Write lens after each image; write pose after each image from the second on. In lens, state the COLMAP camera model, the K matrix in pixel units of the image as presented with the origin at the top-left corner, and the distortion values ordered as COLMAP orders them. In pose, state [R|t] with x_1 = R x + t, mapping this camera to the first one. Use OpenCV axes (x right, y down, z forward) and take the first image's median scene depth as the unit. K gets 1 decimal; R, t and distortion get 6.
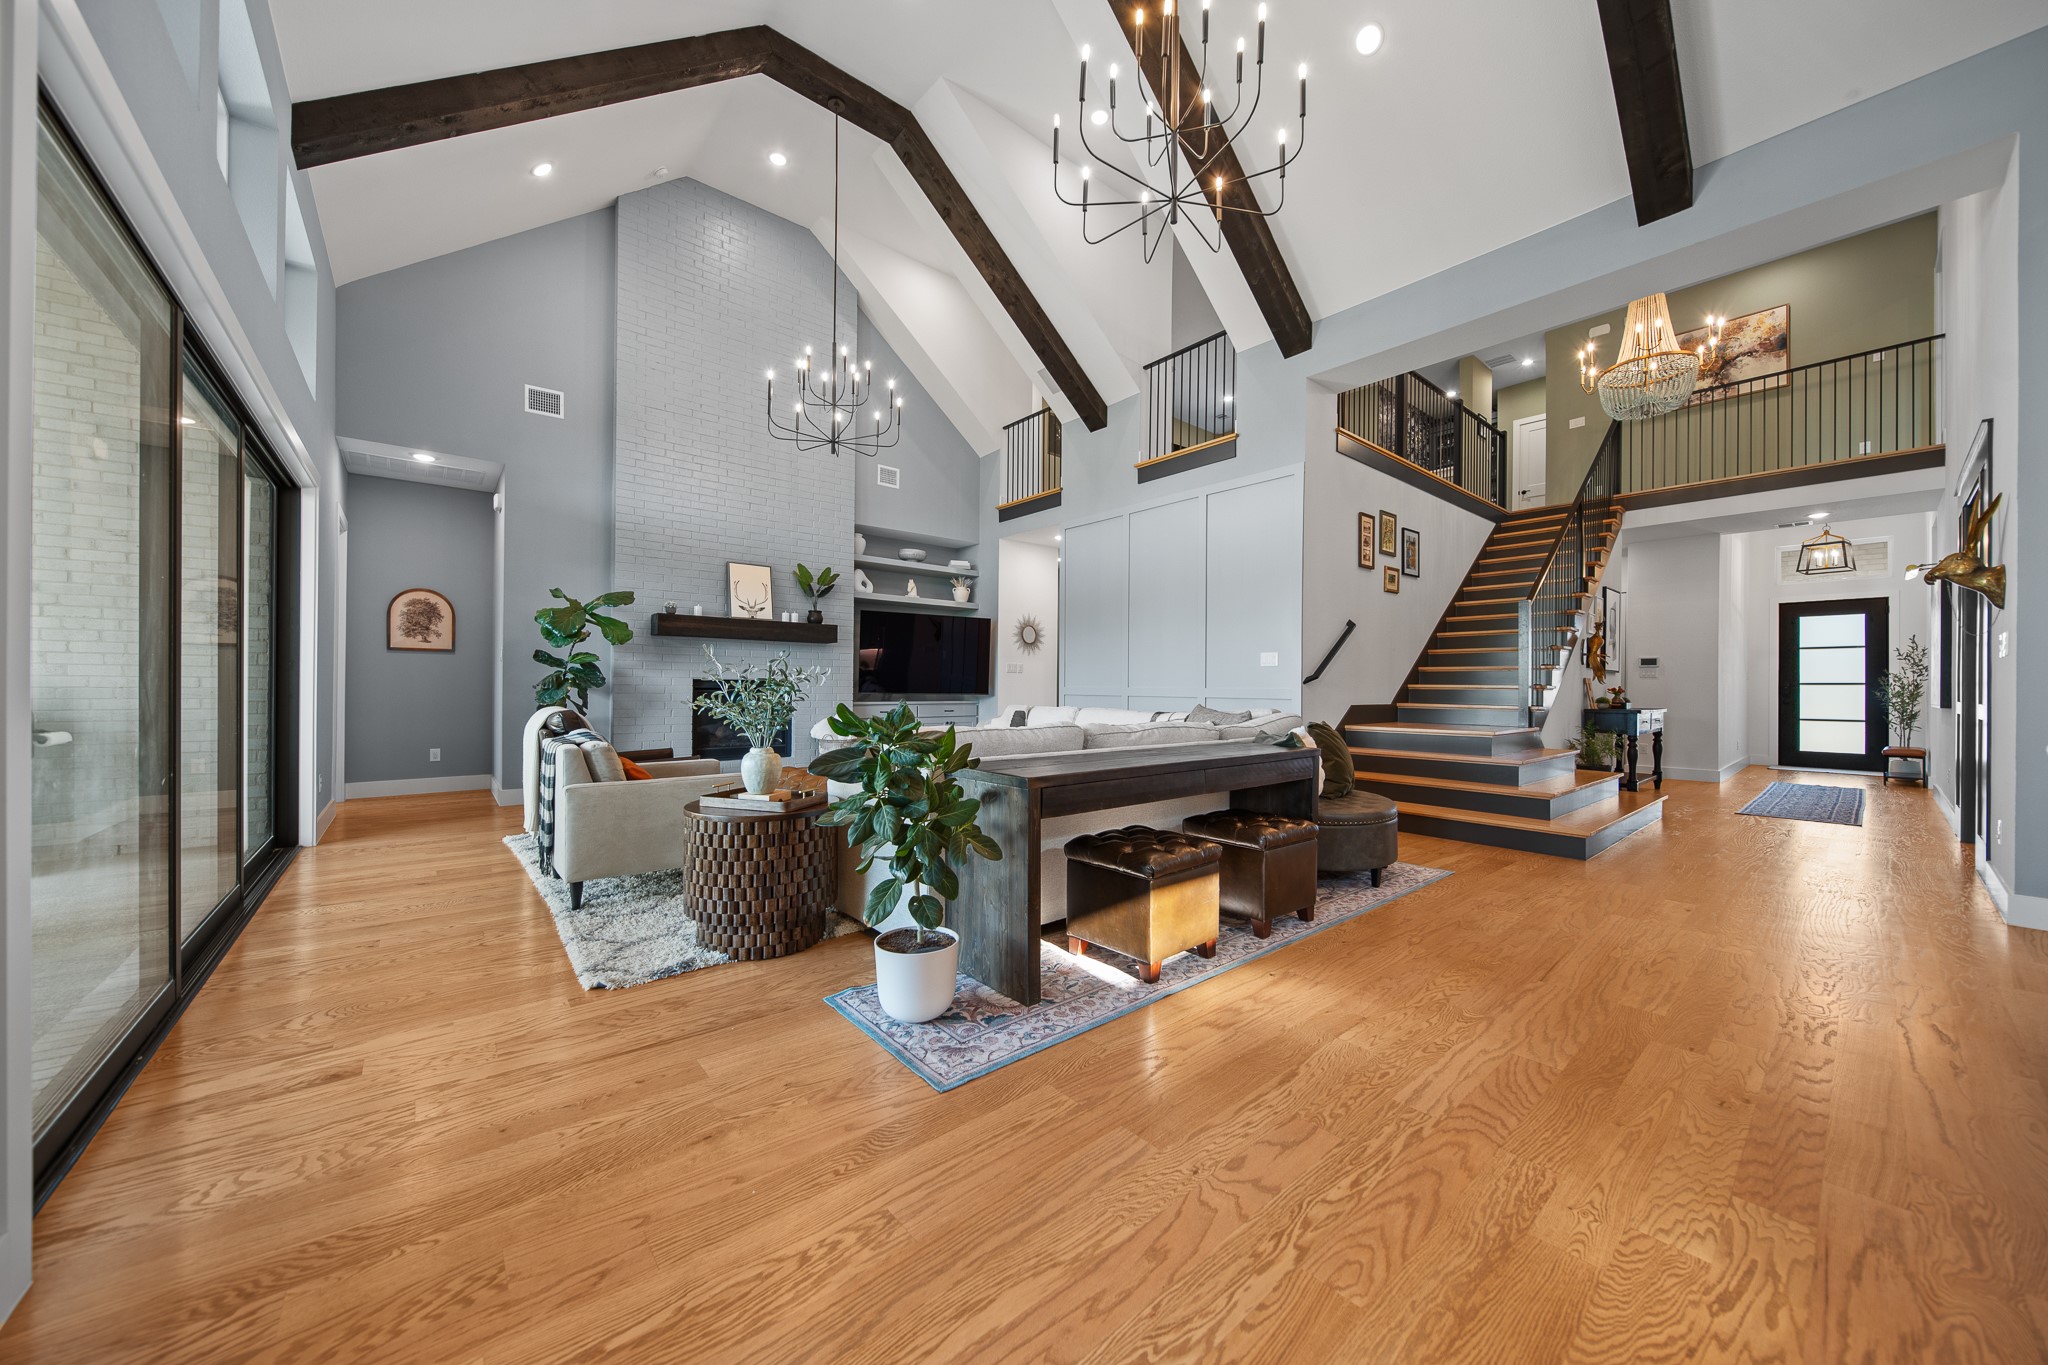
lens RADIAL K [[717.9, 0, 1030.3], [0, 717.9, 680.7], [0, 0, 1]] dist [-0.000326, -0.000195]
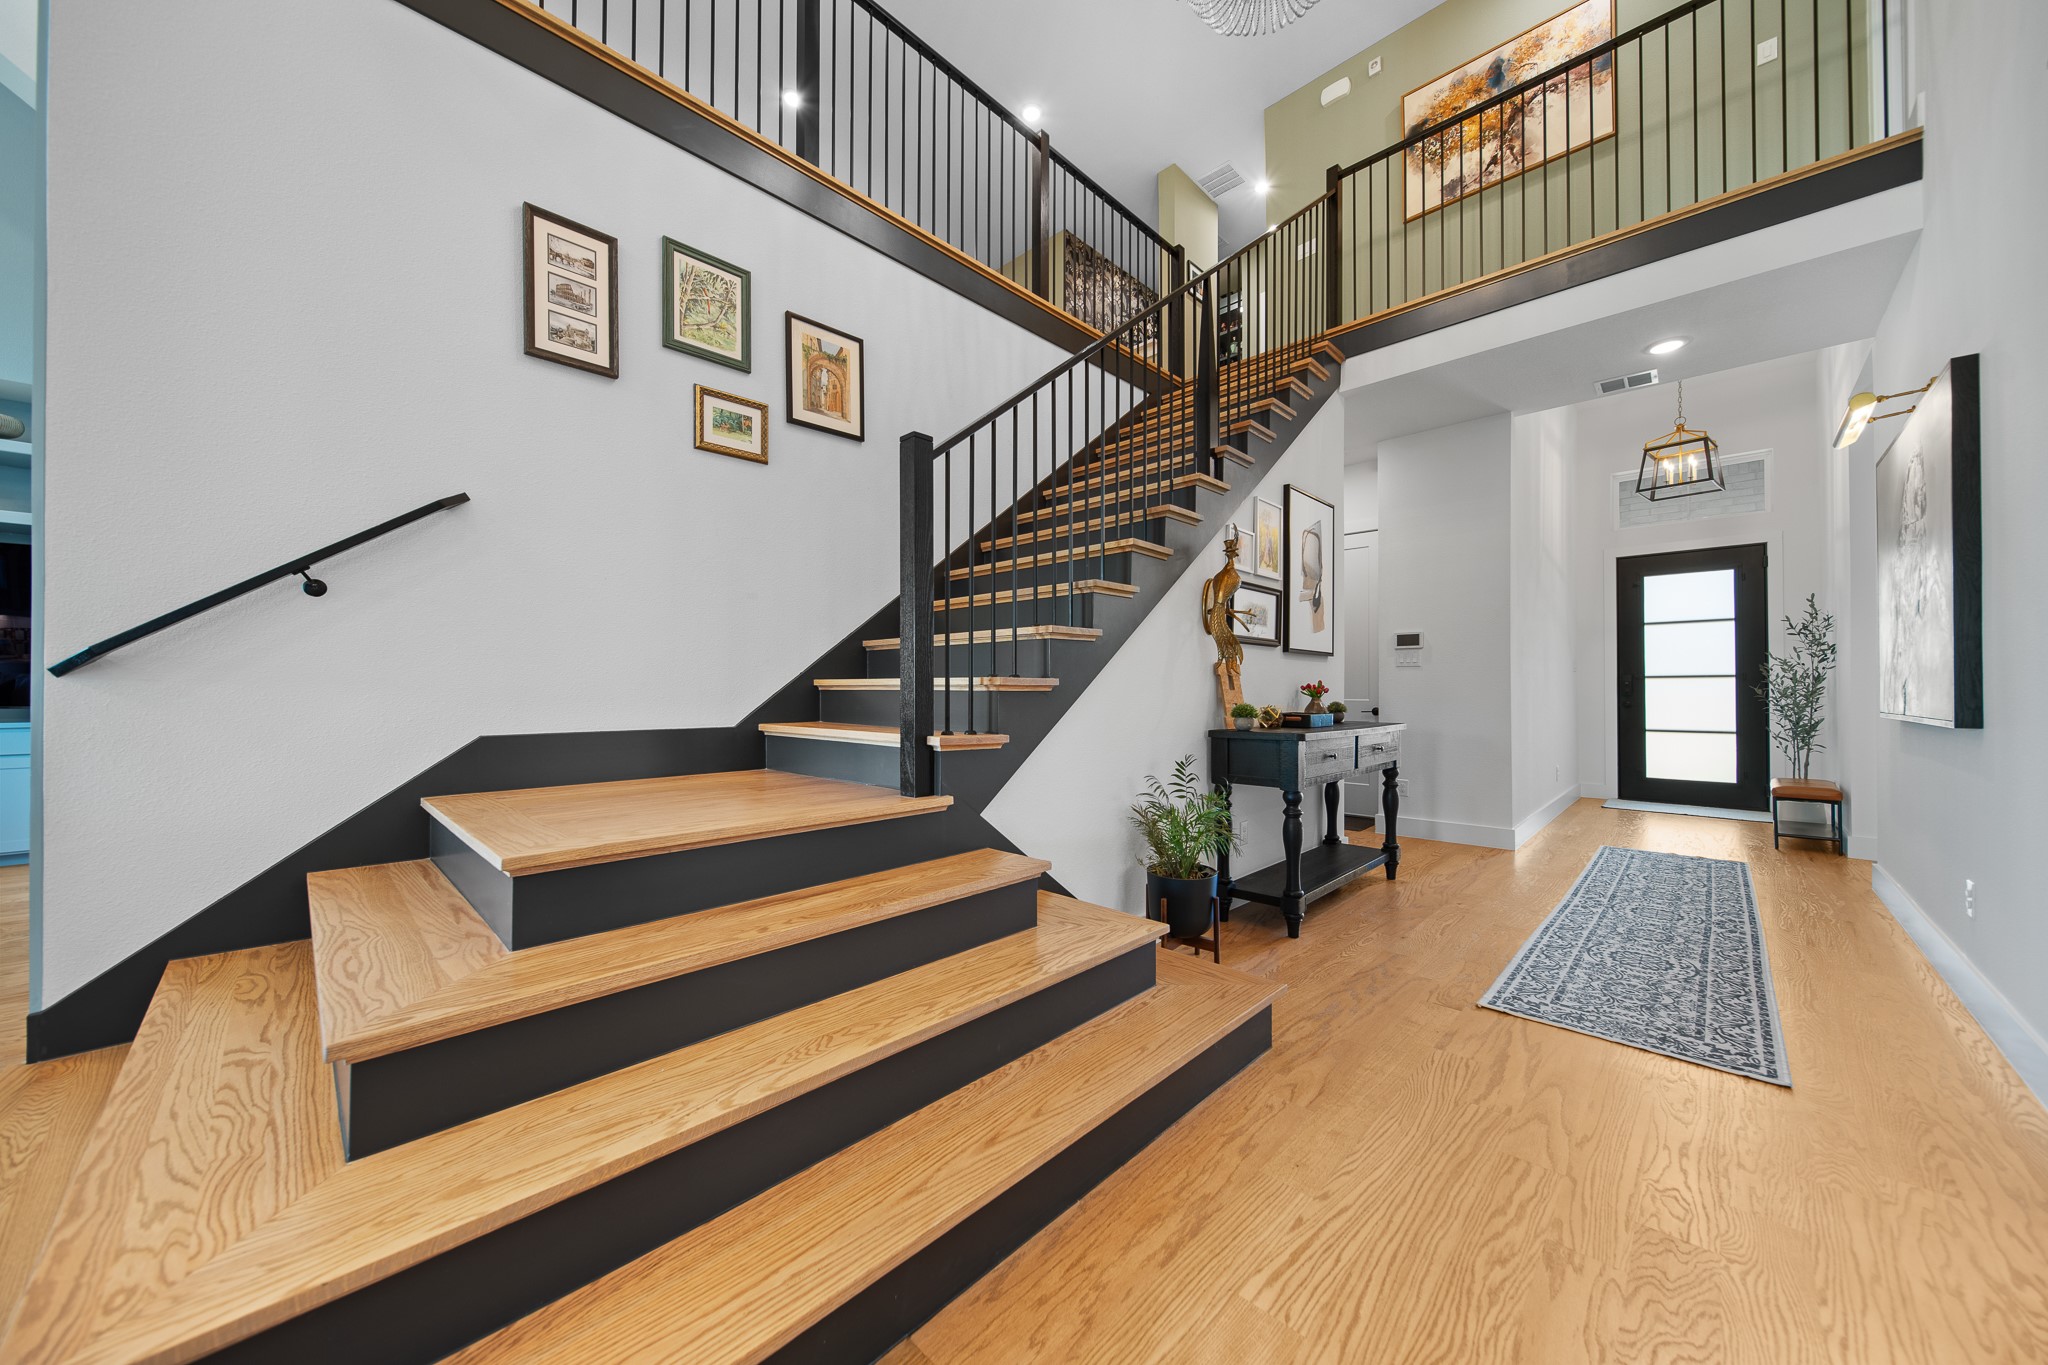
lens RADIAL K [[717.9, 0, 1030.3], [0, 717.9, 680.7], [0, 0, 1]] dist [-0.000326, -0.000195]
pose [[0.994787, -0.005978, 0.101802, 0.459356], [0.006493, 0.999968, -0.004730, 0.007319], [-0.101771, 0.005366, 0.994793, 0.416194]]
